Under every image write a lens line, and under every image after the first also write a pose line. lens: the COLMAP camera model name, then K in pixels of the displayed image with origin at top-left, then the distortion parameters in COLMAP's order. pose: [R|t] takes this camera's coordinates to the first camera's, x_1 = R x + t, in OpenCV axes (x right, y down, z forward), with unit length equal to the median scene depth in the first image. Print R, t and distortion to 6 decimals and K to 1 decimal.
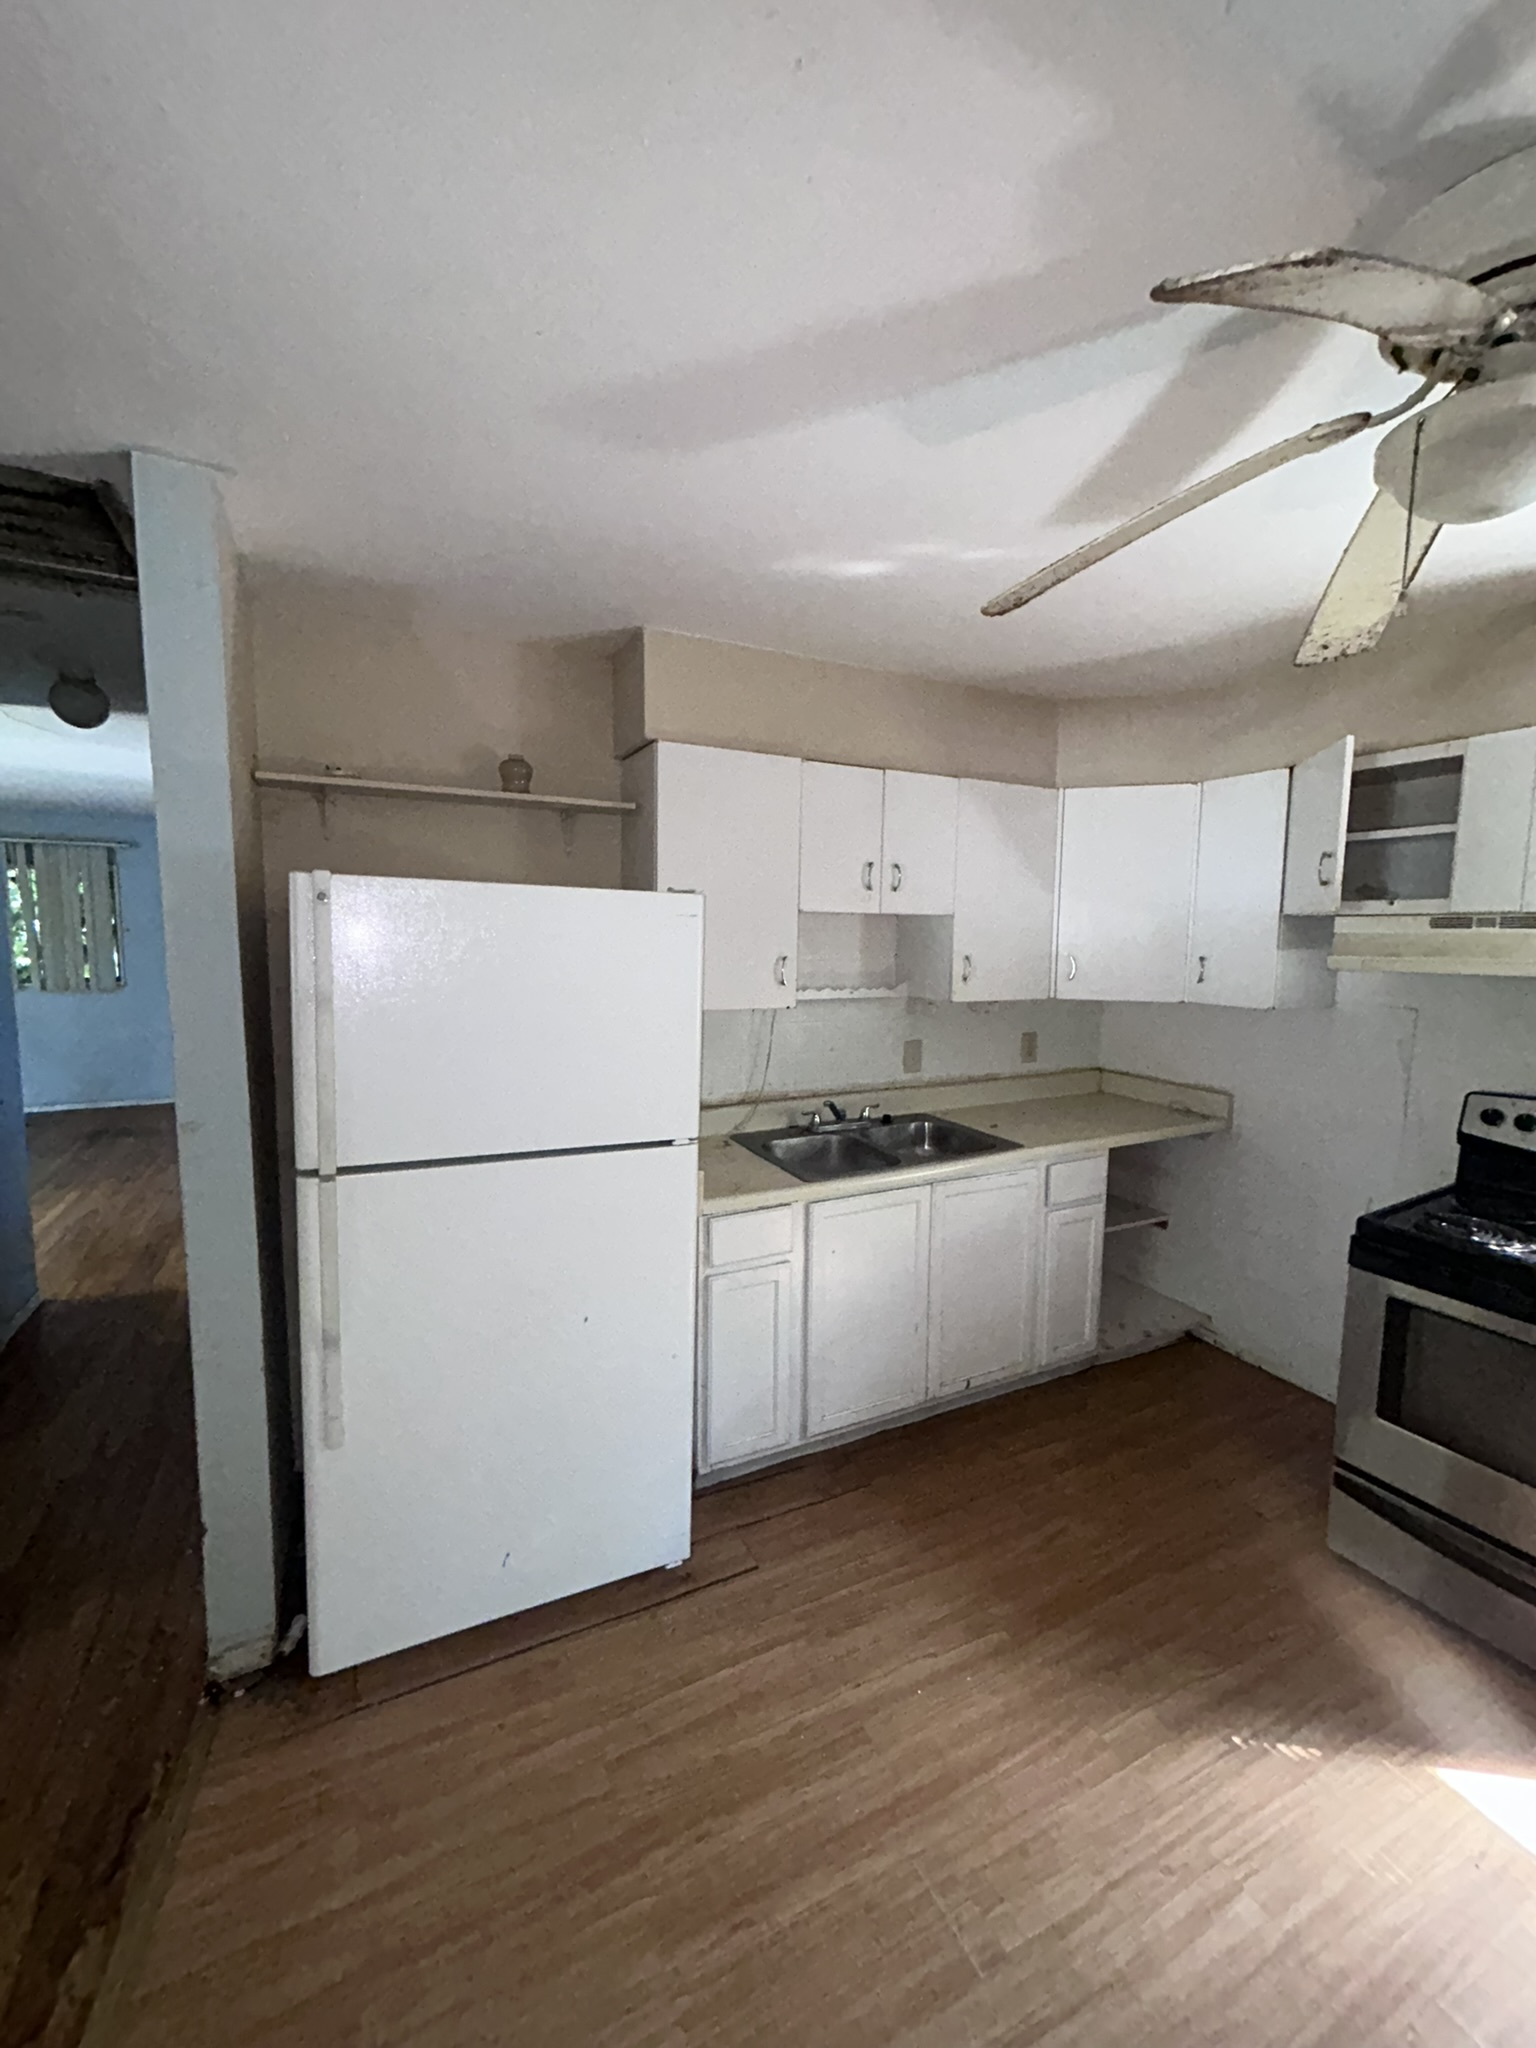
lens RADIAL K [[836.0, 0, 773.1], [0, 836.0, 1022.2], [0, 0, 1]] dist [-0.002816, 0.001890]
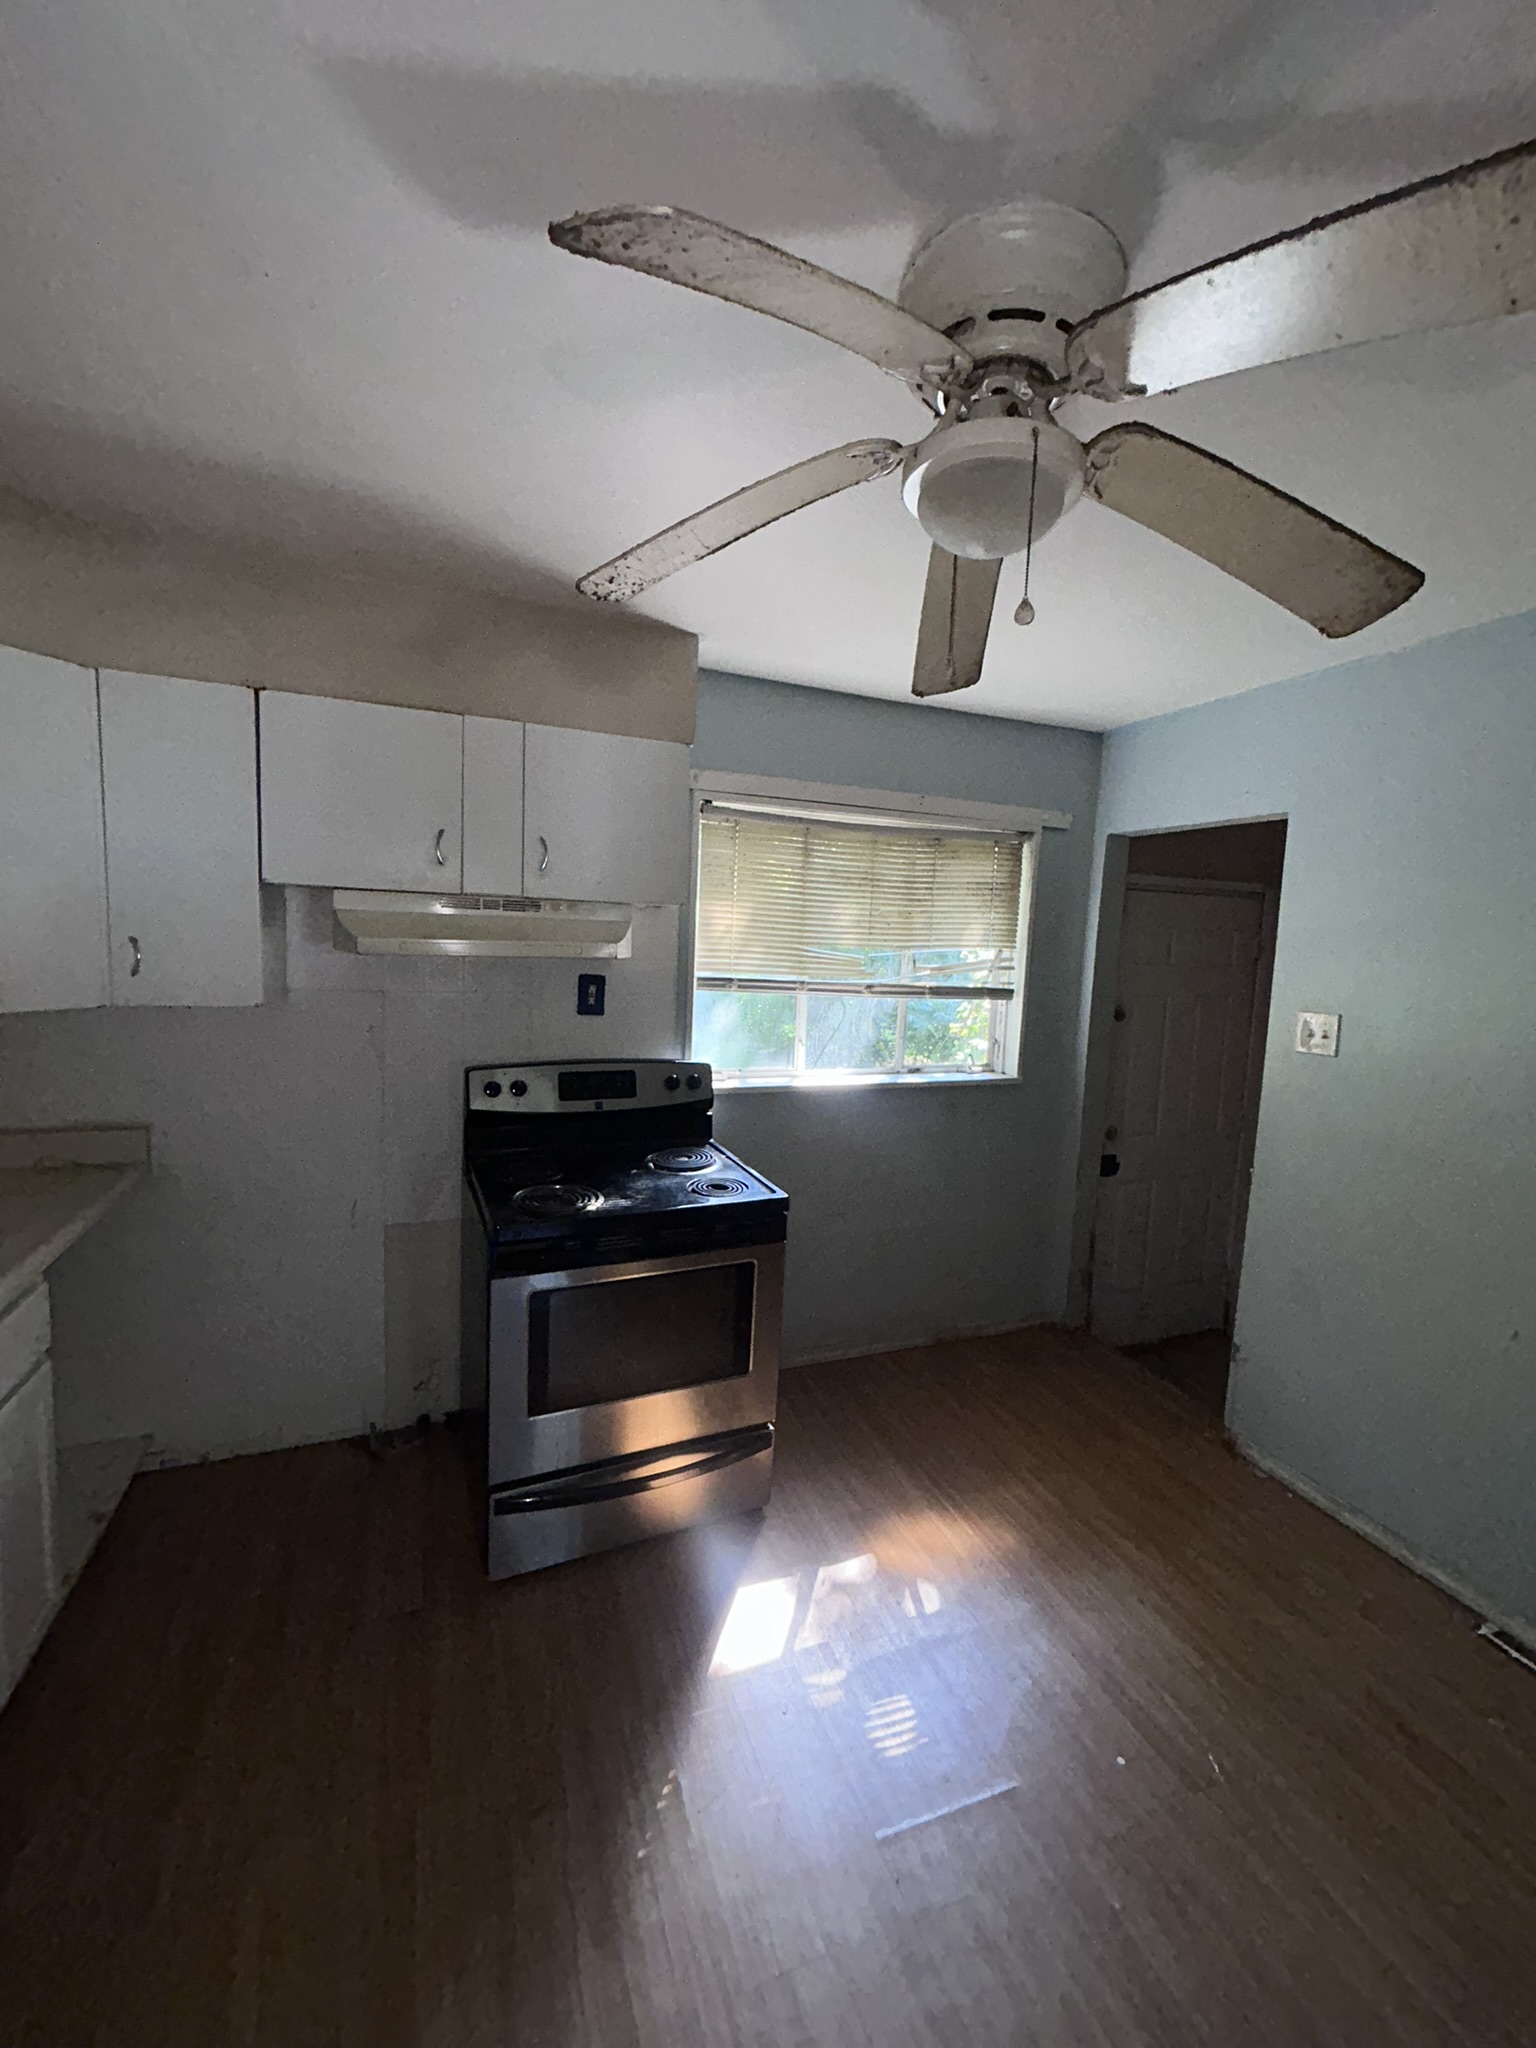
lens RADIAL K [[836.0, 0, 764.3], [0, 836.0, 1021.4], [0, 0, 1]] dist [-0.002816, 0.001890]
pose [[0.091169, -0.113300, 0.989369, -0.137451], [0.067540, 0.991922, 0.107369, -0.058792], [-0.993542, 0.057034, 0.098085, 0.523563]]
